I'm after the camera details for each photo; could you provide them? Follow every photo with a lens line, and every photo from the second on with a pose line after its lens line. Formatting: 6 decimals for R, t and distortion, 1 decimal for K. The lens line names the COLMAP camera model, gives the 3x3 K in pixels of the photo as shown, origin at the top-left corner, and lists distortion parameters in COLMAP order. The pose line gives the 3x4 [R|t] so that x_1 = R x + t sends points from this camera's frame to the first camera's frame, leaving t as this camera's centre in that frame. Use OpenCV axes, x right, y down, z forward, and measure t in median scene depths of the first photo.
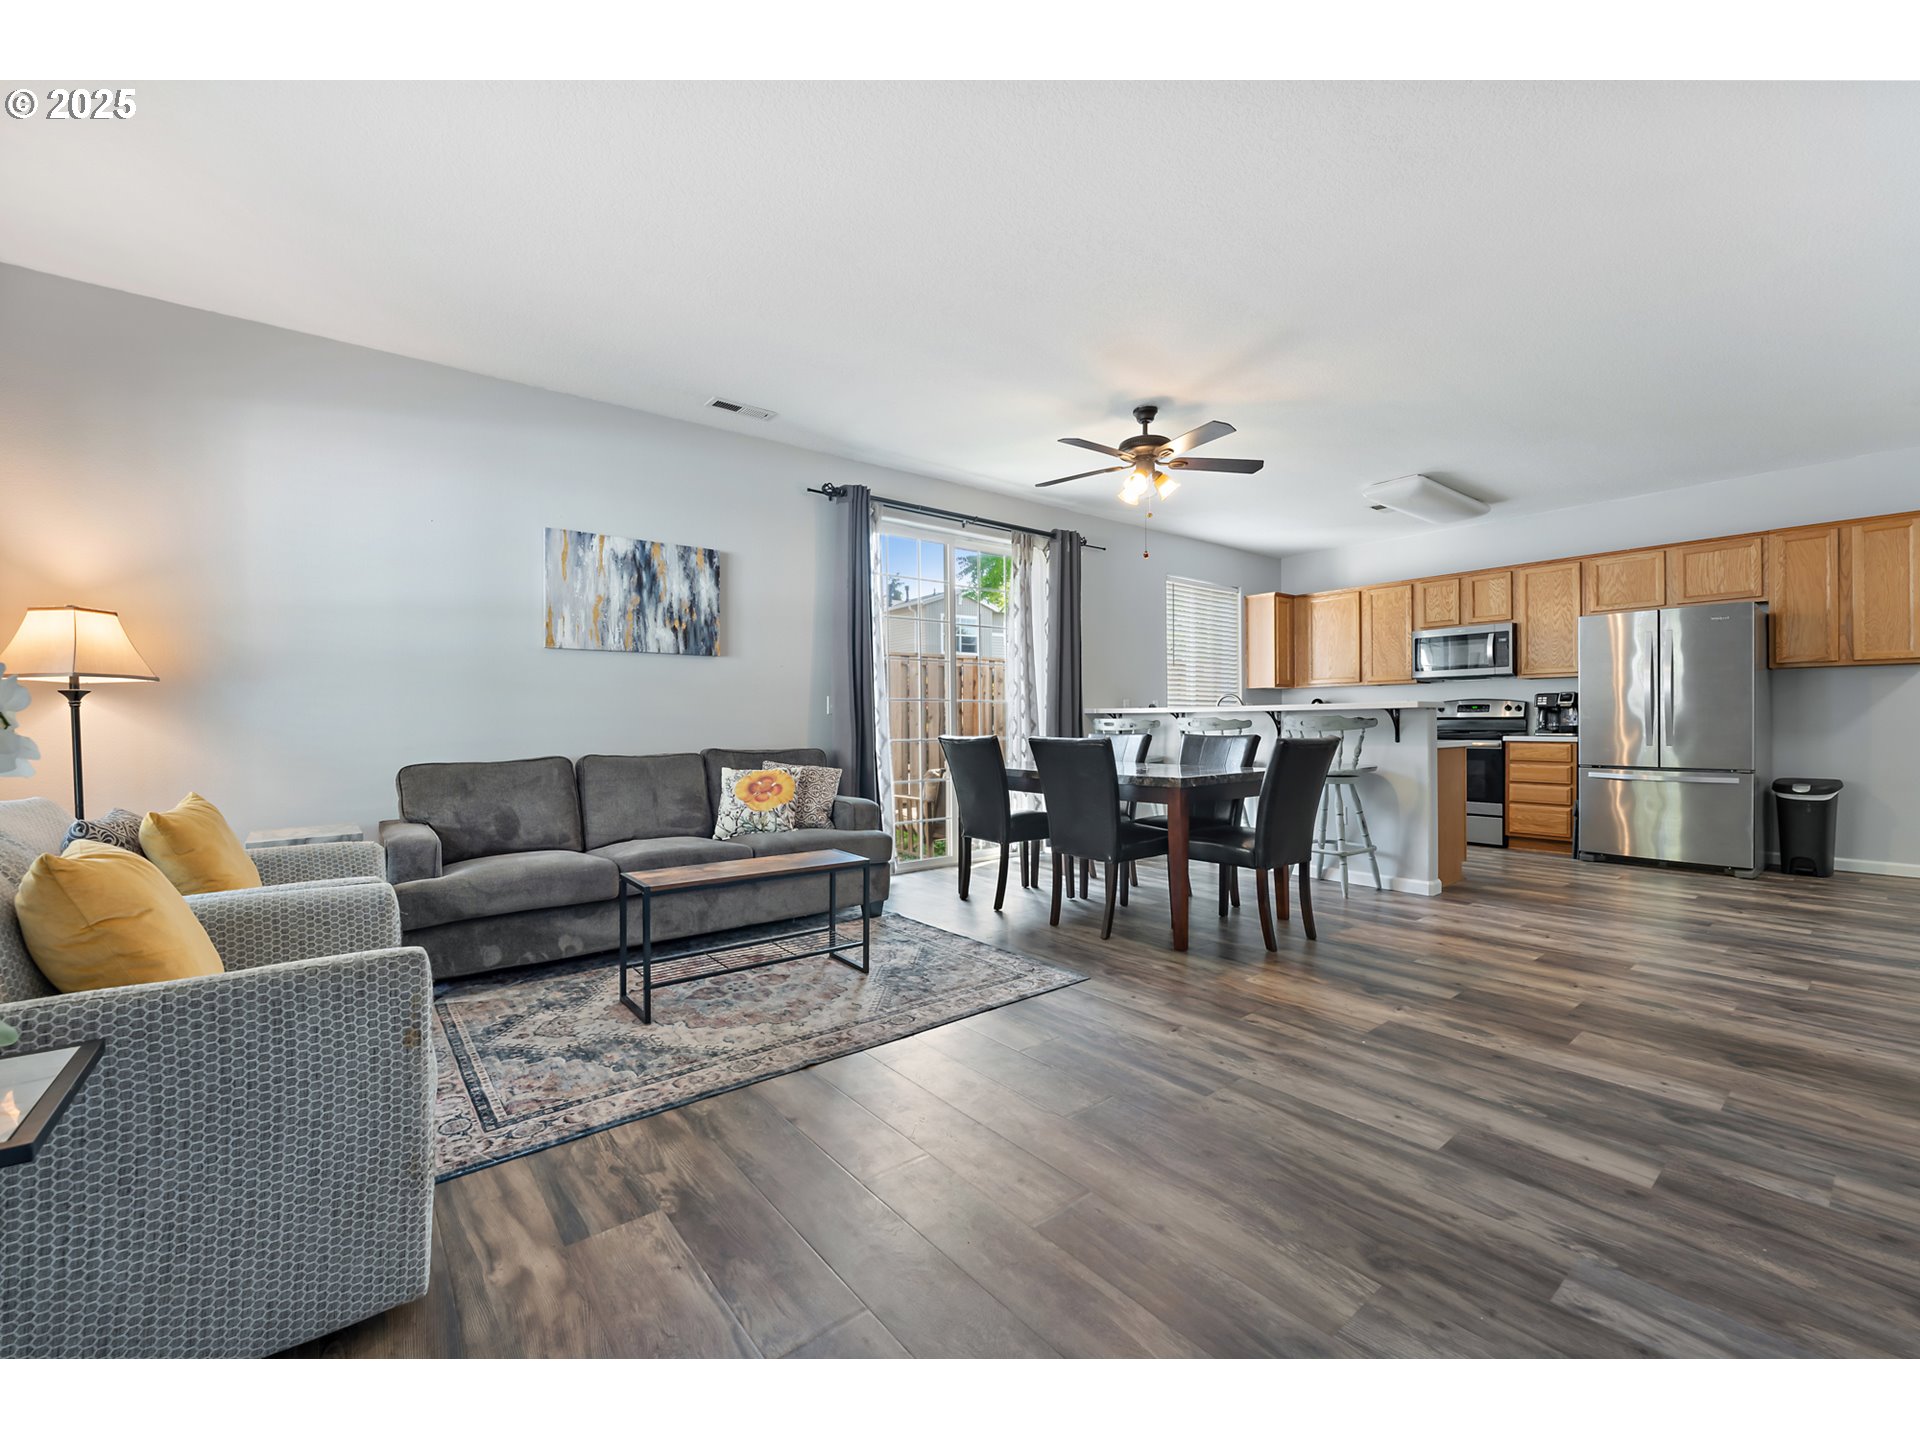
lens RADIAL K [[777.1, 0, 968.9], [0, 777.1, 735.6], [0, 0, 1]] dist [-0.003495, -0.000121]
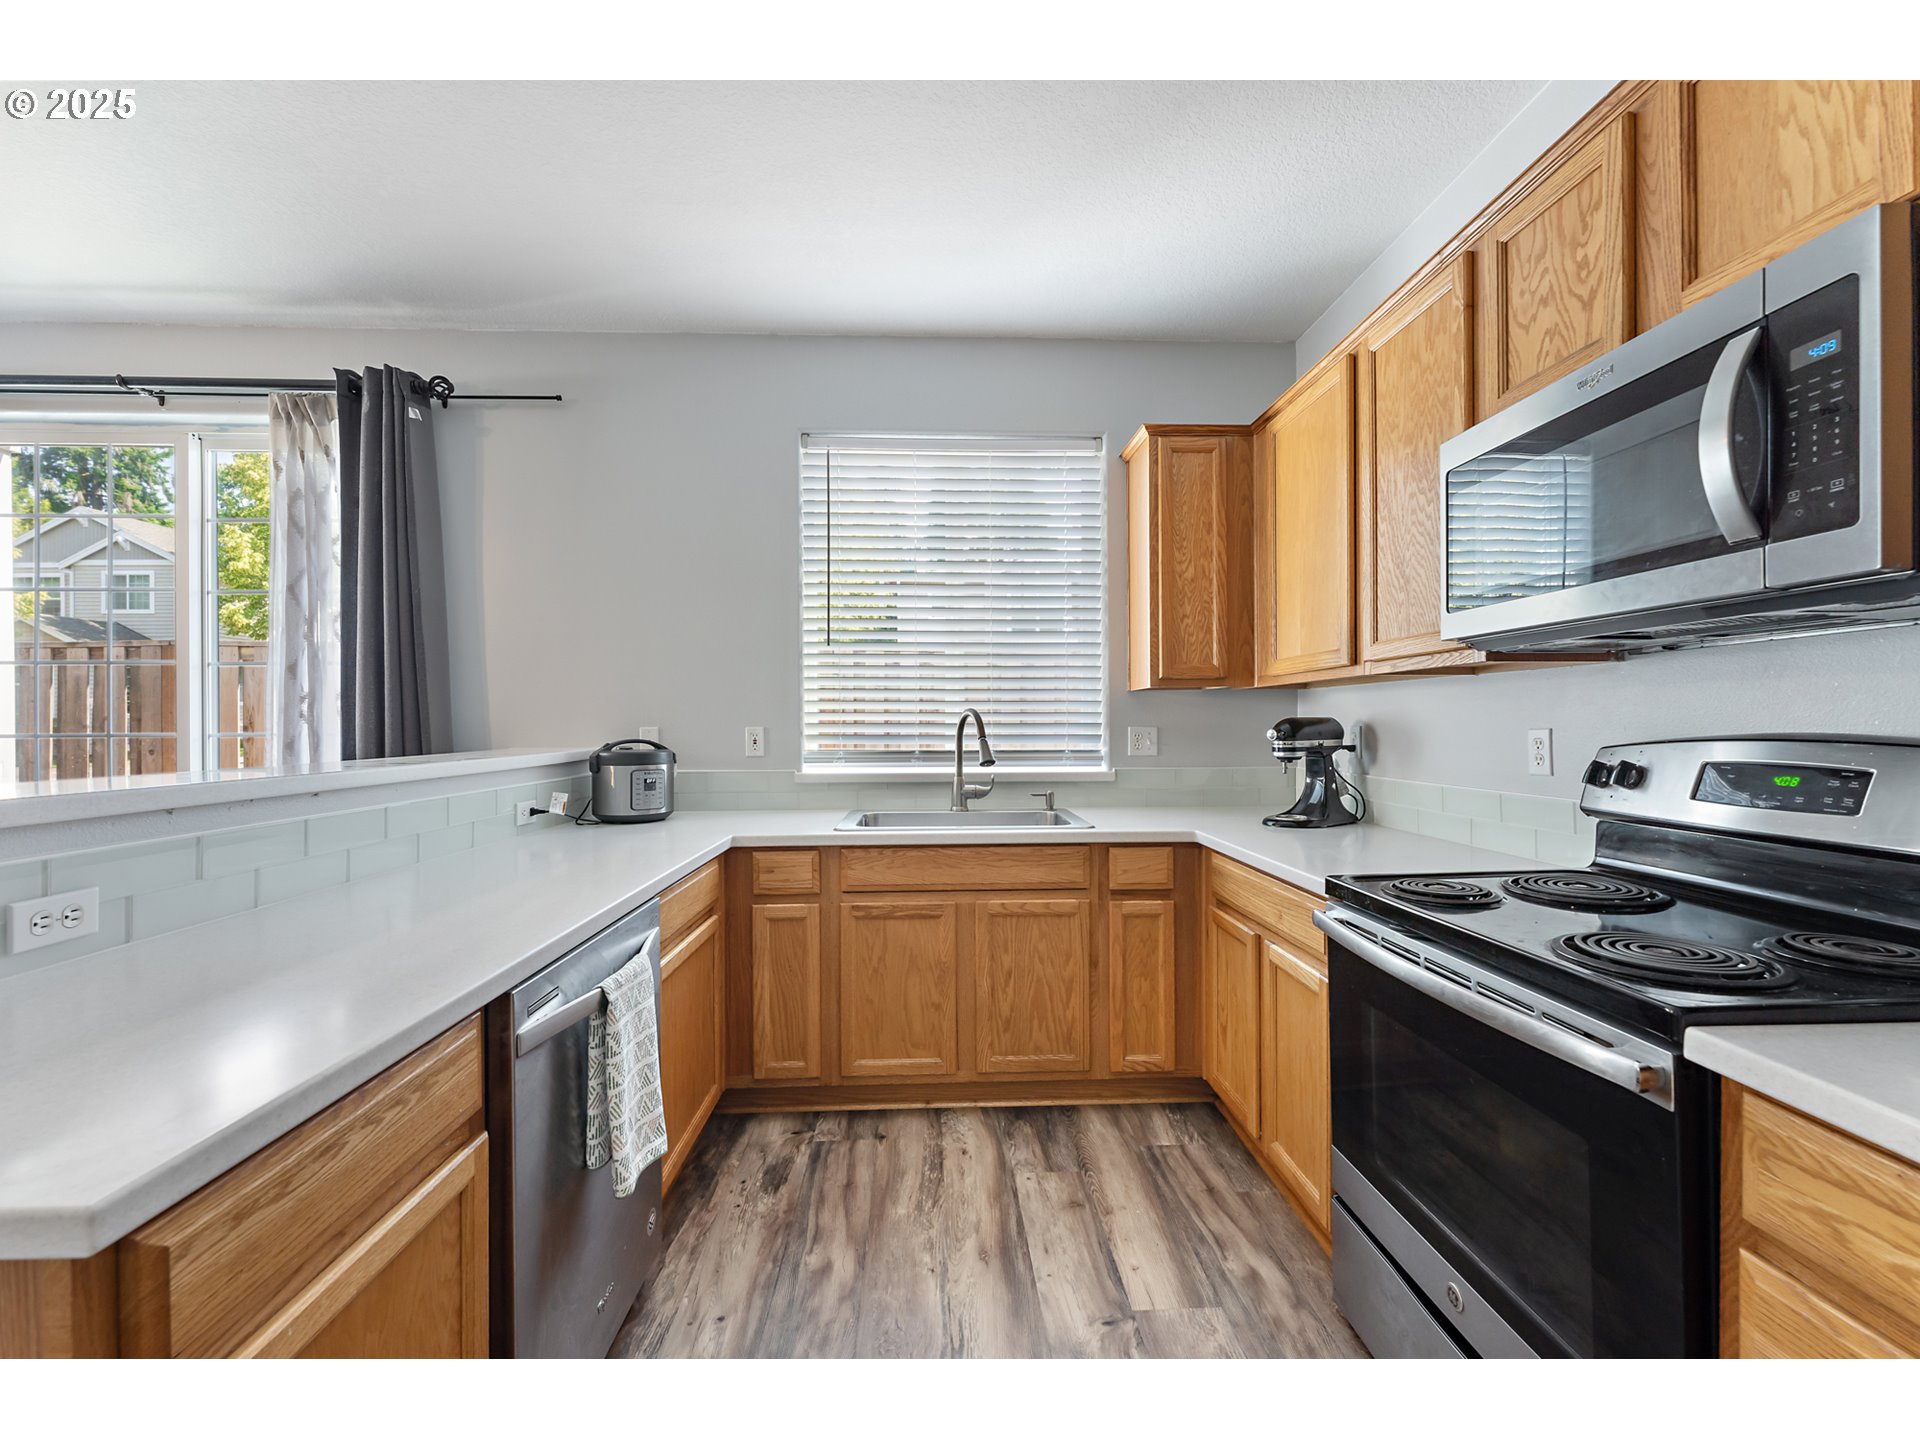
lens RADIAL K [[777.1, 0, 955.4], [0, 777.1, 726.1], [0, 0, 1]] dist [-0.003495, -0.000121]
pose [[0.806678, 0.008863, -0.590925, 1.032742], [-0.013278, 0.999907, -0.003129, -0.079752], [0.590842, 0.010370, 0.806720, 1.259715]]
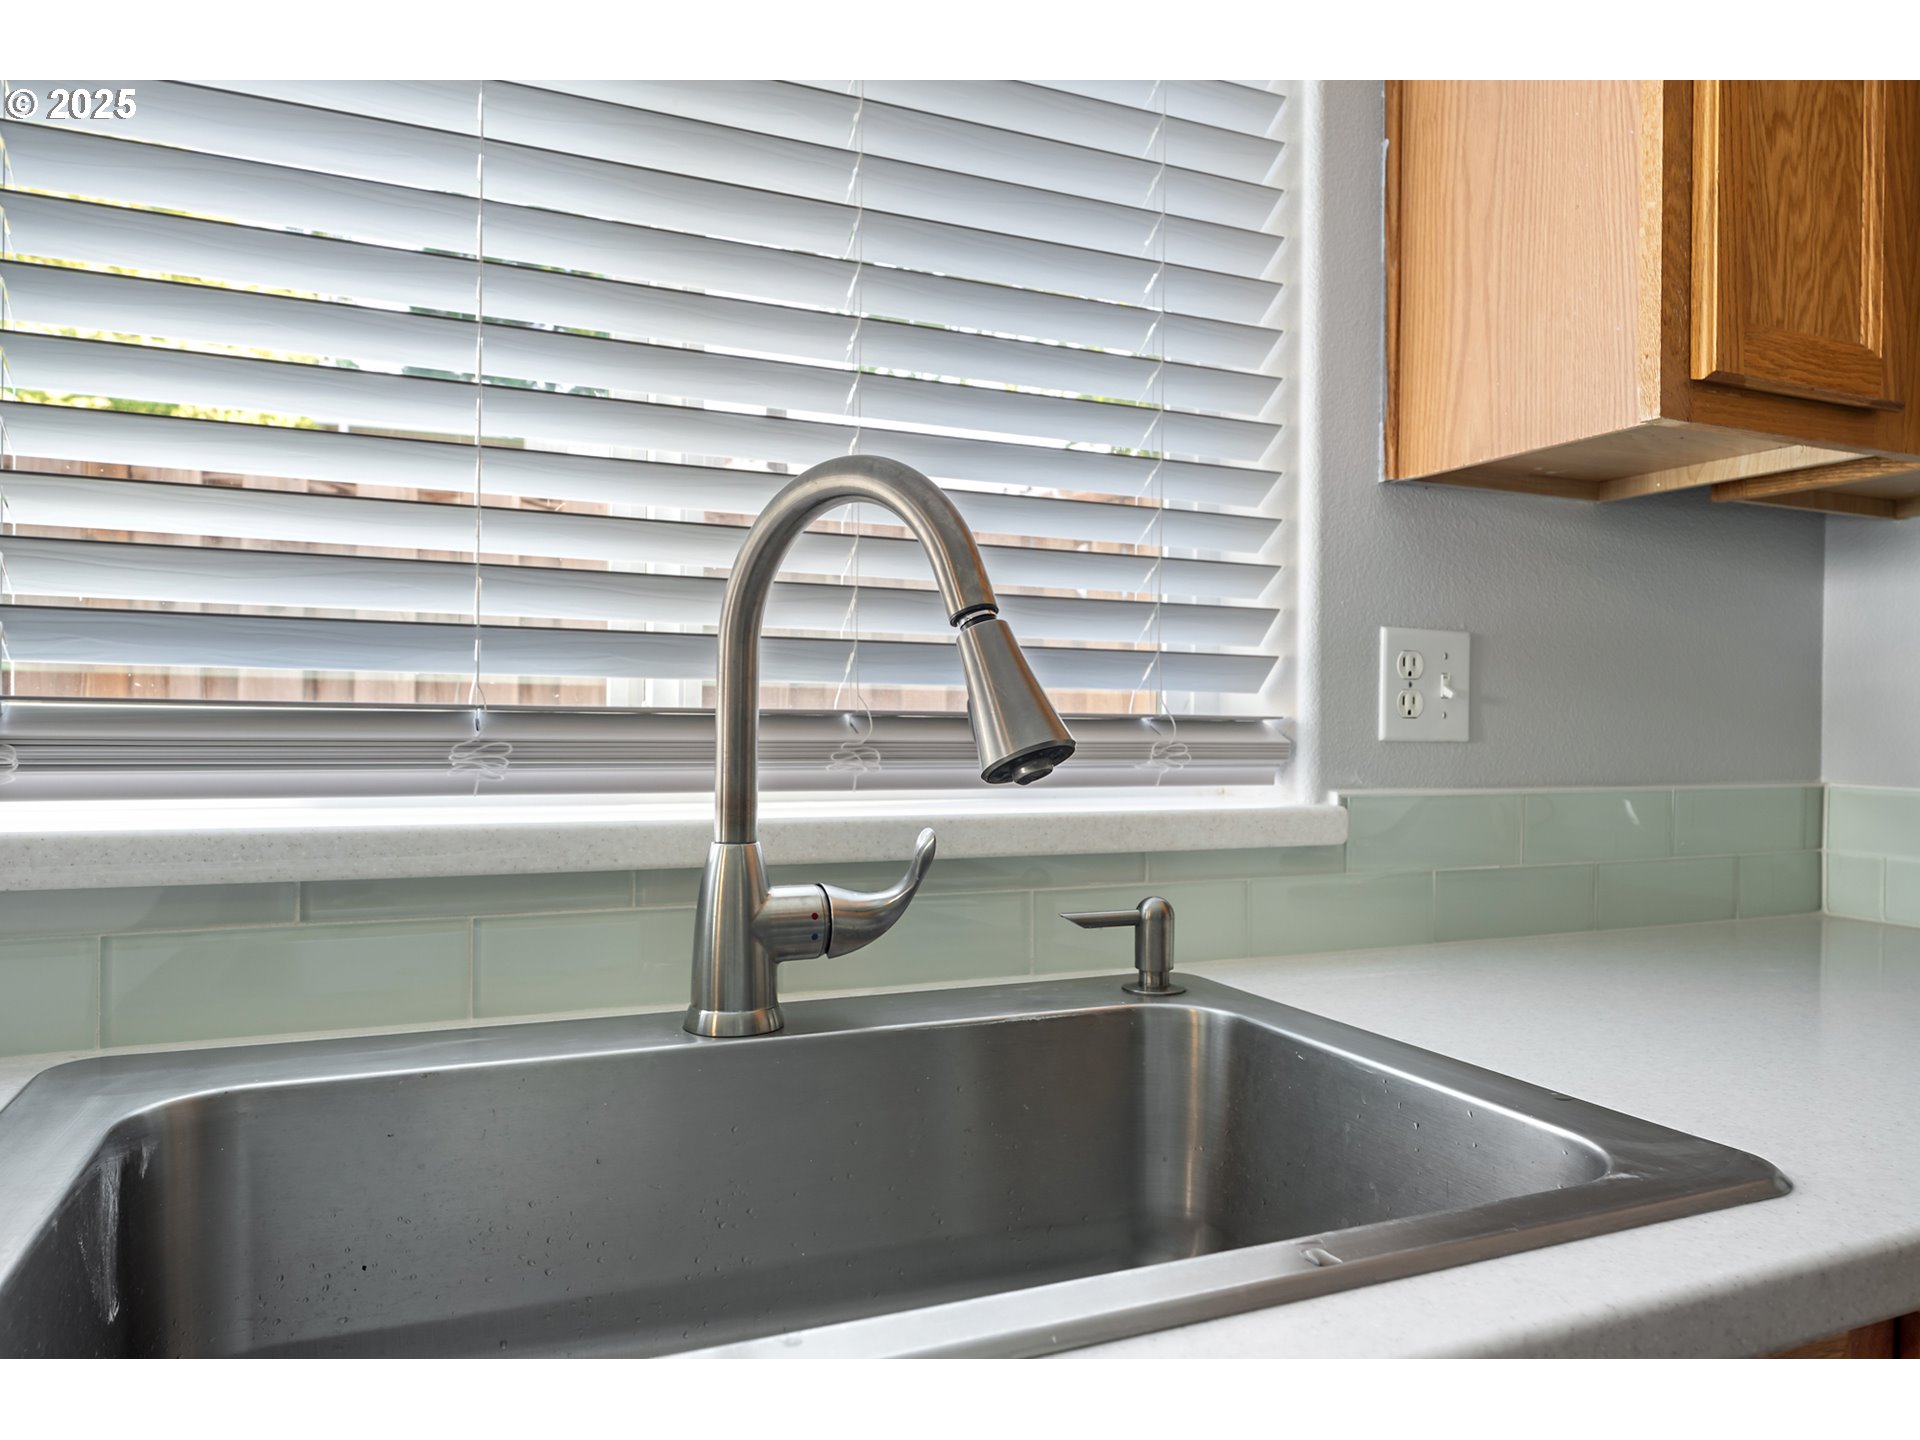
lens RADIAL K [[1341.0, 0, 952.3], [0, 1341.0, 722.1], [0, 0, 1]] dist [-0.004762, 0.001613]
pose [[0.972218, 0.020719, -0.233158, 0.690342], [-0.023878, 0.999657, -0.010731, -0.053822], [0.232856, 0.016001, 0.972380, 1.636557]]
